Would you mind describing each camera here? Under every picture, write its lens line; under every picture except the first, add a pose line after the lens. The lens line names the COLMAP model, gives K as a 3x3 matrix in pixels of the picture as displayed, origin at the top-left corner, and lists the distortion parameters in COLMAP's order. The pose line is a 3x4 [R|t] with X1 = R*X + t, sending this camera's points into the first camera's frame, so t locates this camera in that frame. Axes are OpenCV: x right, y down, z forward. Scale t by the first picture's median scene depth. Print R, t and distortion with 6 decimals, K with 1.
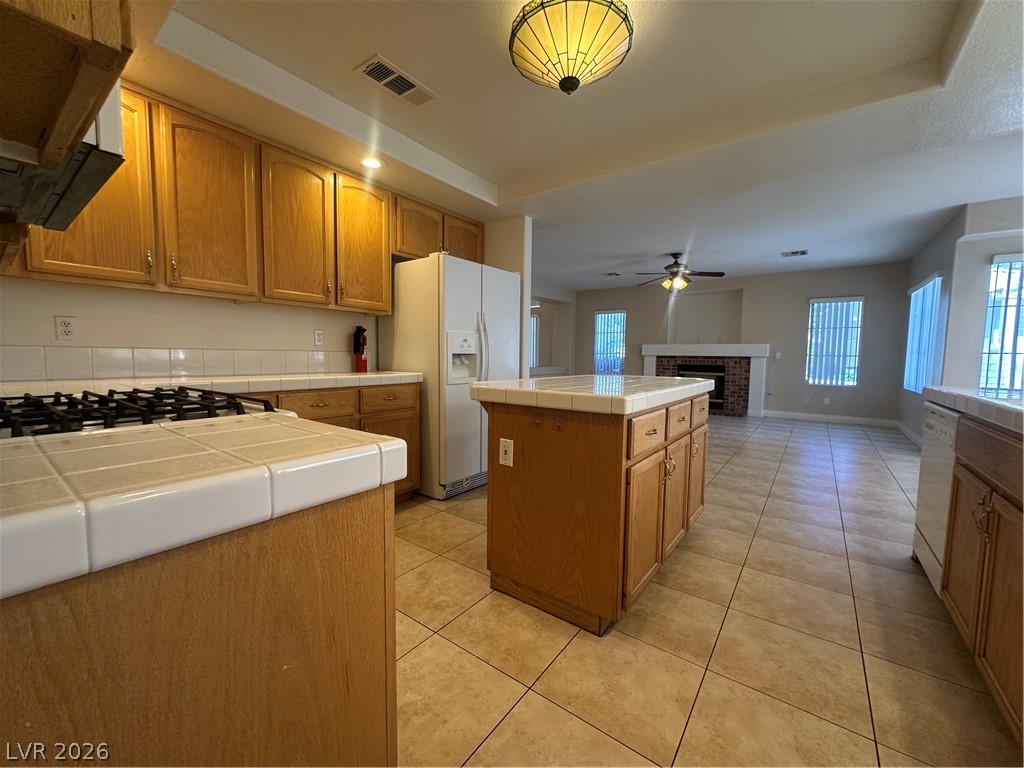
lens RADIAL K [[408.3, 0, 509.9], [0, 408.3, 386.8], [0, 0, 1]] dist [-0.007351, 0.001161]
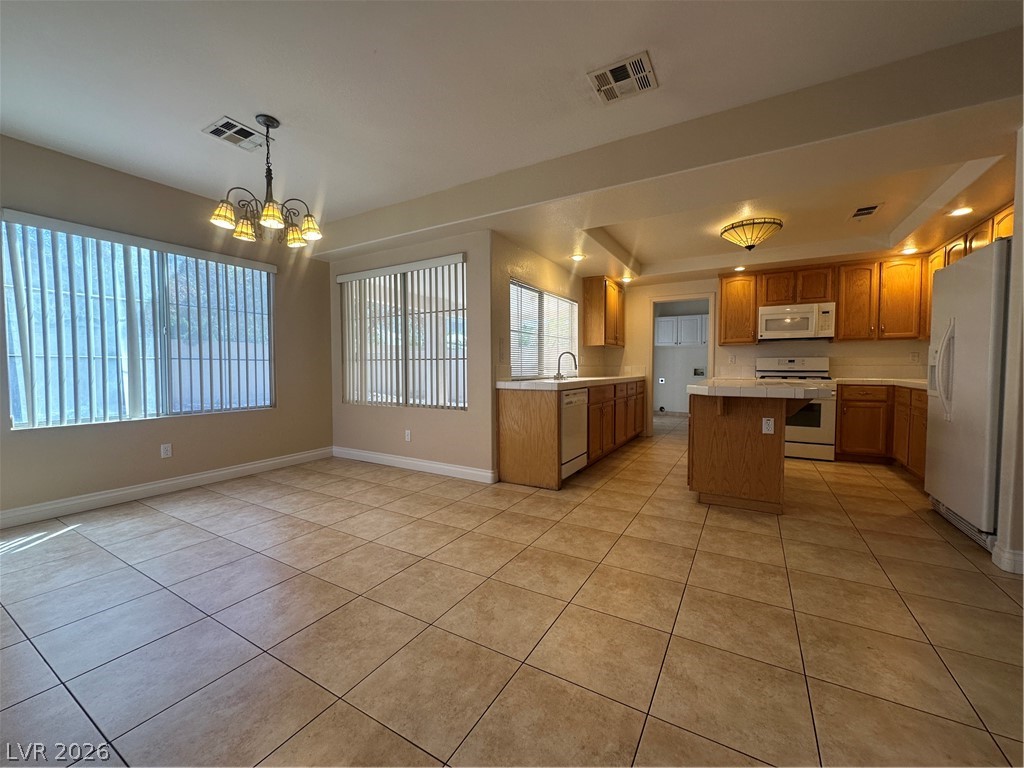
lens RADIAL K [[408.3, 0, 511.9], [0, 408.3, 384.7], [0, 0, 1]] dist [-0.007351, 0.001161]
pose [[-0.992954, -0.003580, -0.118449, 1.154944], [-0.016981, 0.993526, 0.112324, -0.143125], [0.117280, 0.113544, -0.986587, 2.123605]]
